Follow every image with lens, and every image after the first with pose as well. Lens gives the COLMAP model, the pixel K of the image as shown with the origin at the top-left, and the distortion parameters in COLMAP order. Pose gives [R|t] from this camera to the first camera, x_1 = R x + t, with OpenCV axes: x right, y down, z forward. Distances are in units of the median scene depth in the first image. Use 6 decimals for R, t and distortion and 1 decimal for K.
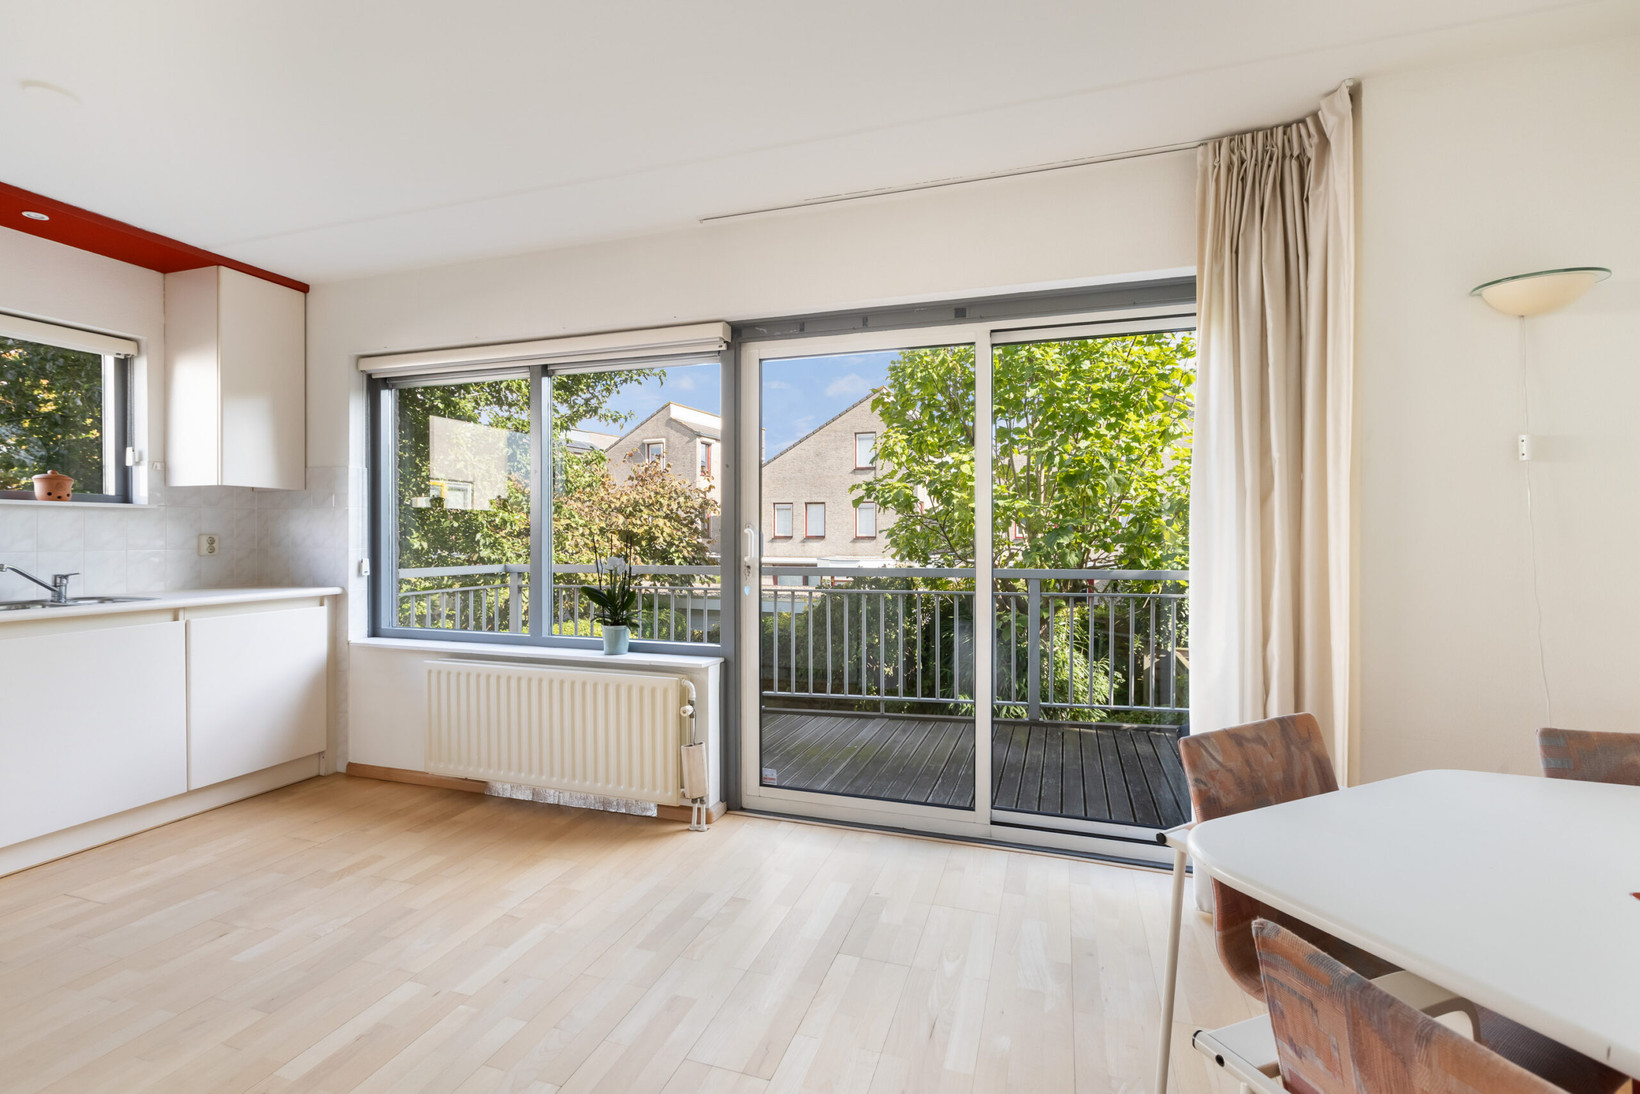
lens RADIAL K [[728.7, 0, 813.5], [0, 728.7, 541.7], [0, 0, 1]] dist [0.003361, 0.000304]
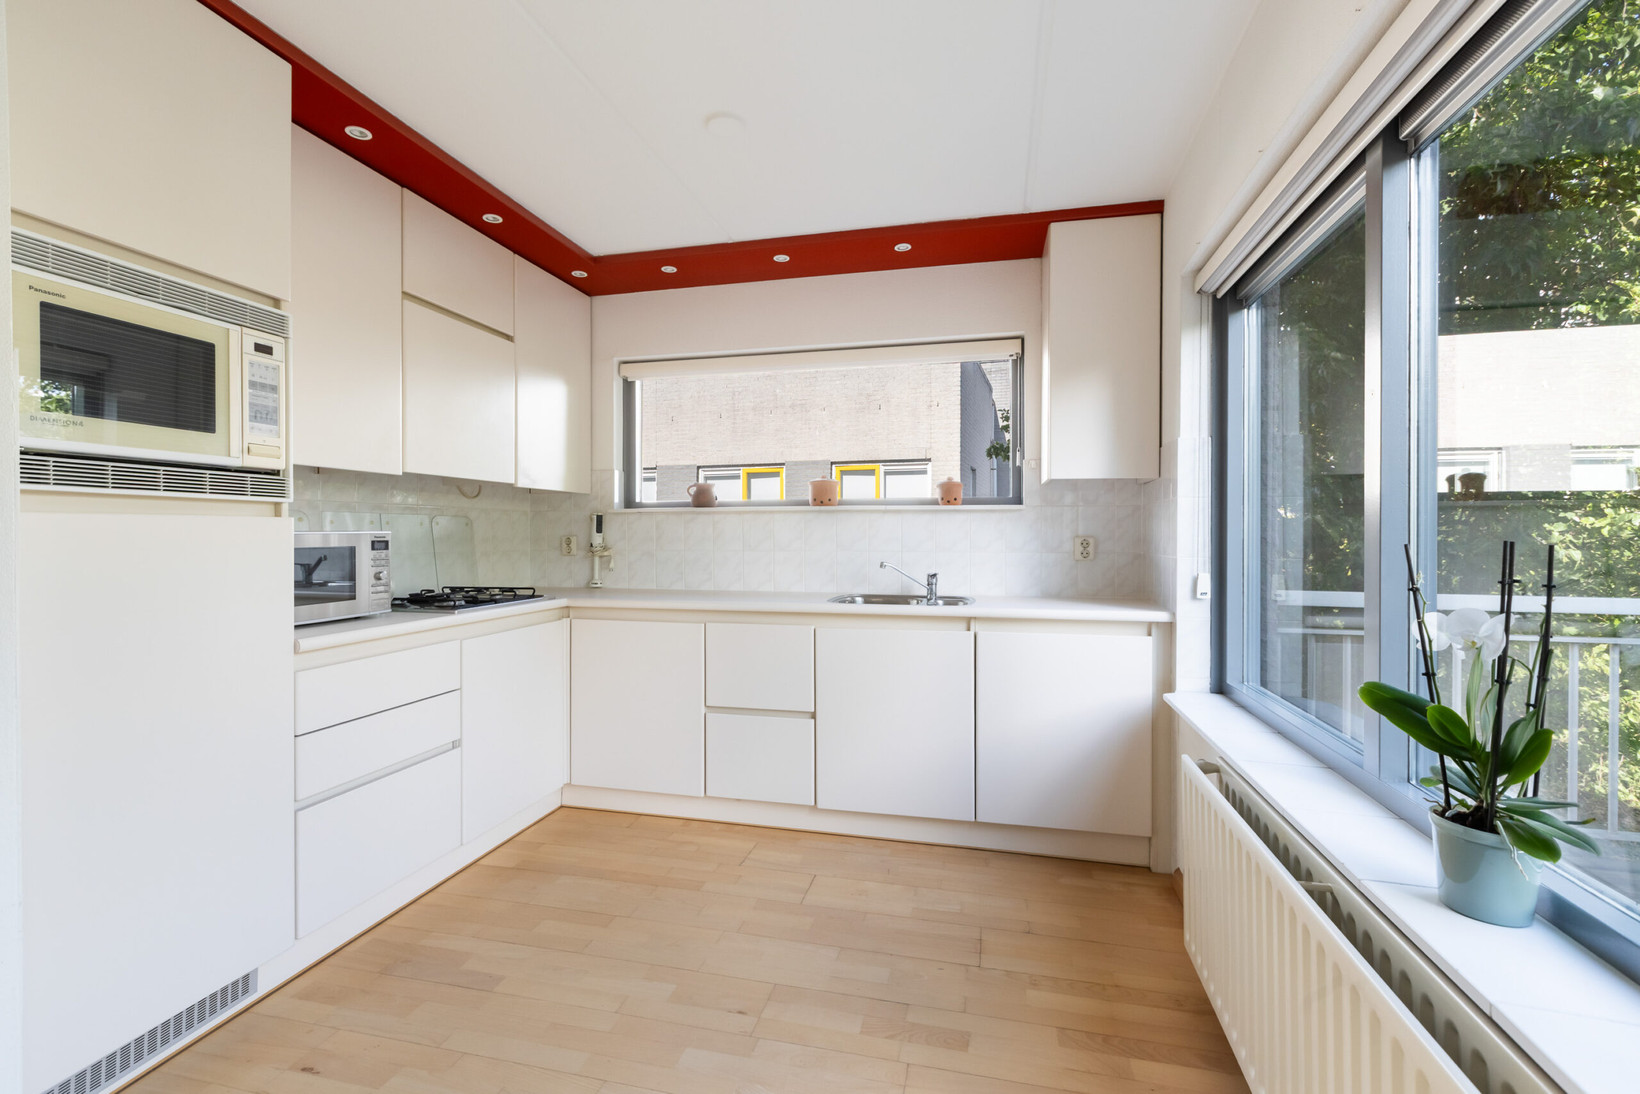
lens RADIAL K [[728.7, 0, 813.5], [0, 728.7, 541.7], [0, 0, 1]] dist [0.003361, 0.000304]
pose [[0.085335, 0.011147, -0.996290, 0.020417], [-0.011539, 0.999881, 0.010199, -0.010085], [0.996286, 0.010626, 0.085453, 0.659165]]
